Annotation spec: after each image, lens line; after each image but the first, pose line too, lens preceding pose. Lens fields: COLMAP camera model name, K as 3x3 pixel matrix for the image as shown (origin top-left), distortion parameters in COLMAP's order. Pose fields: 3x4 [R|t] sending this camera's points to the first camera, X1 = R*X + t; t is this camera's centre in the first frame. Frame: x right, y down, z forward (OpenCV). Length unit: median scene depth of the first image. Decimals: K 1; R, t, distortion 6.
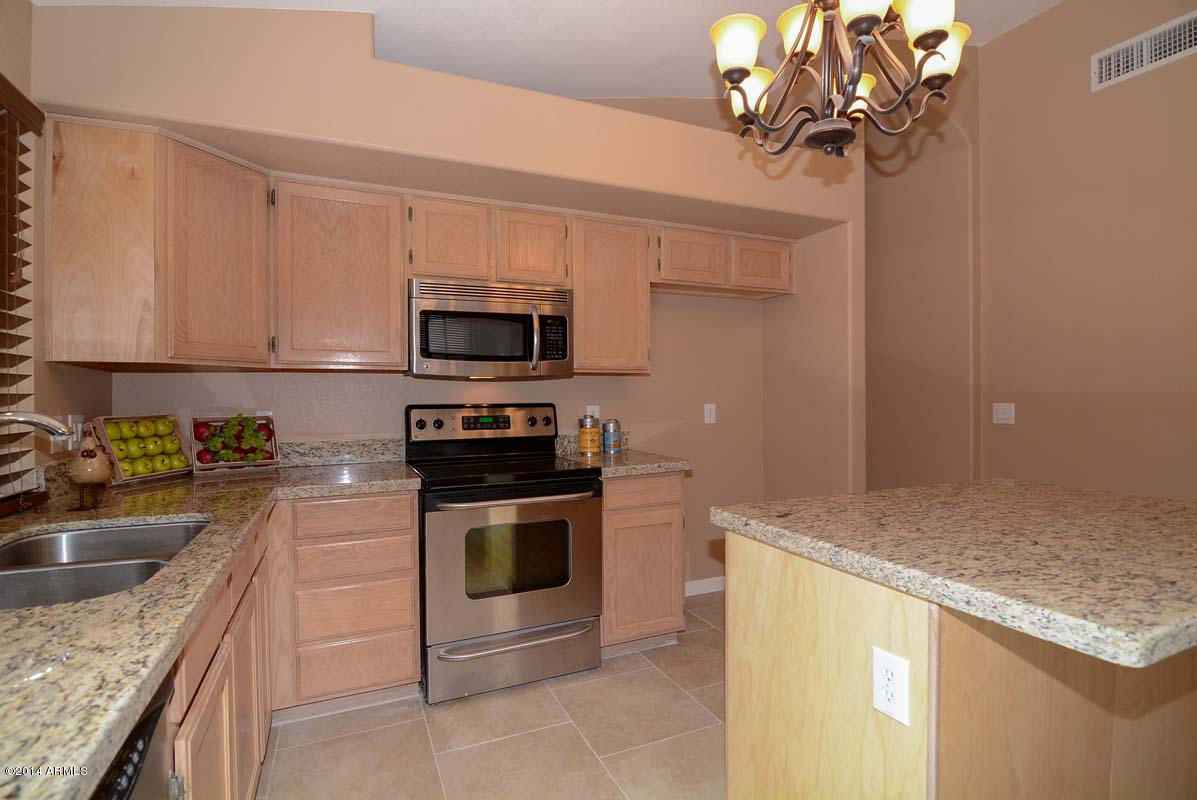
lens RADIAL K [[577.9, 0, 597.1], [0, 577.9, 397.0], [0, 0, 1]] dist [-0.012488, -0.001153]
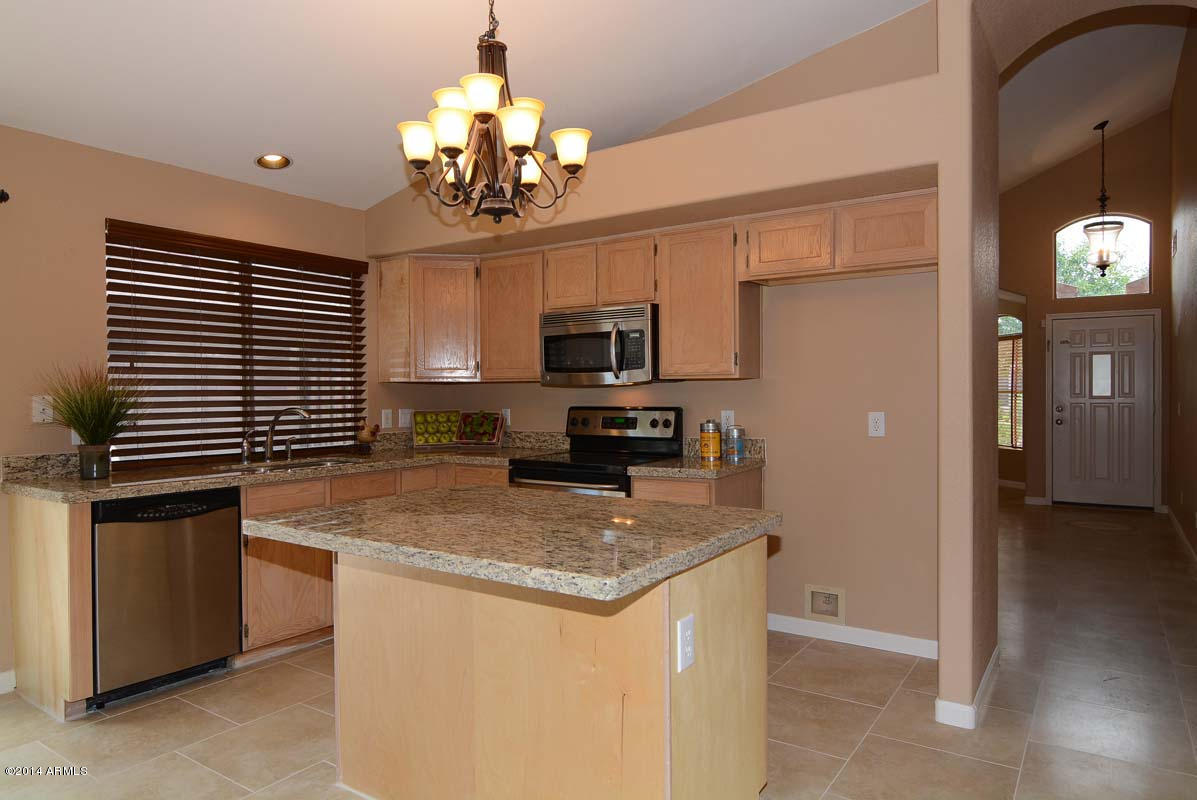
lens RADIAL K [[751.0, 0, 602.3], [0, 751.0, 395.8], [0, 0, 1]] dist [-0.010832, -0.007252]
pose [[0.526899, 0.006467, -0.849904, 1.238444], [-0.000235, 0.999972, 0.007463, -0.024979], [0.849928, -0.003732, 0.526886, 0.193050]]
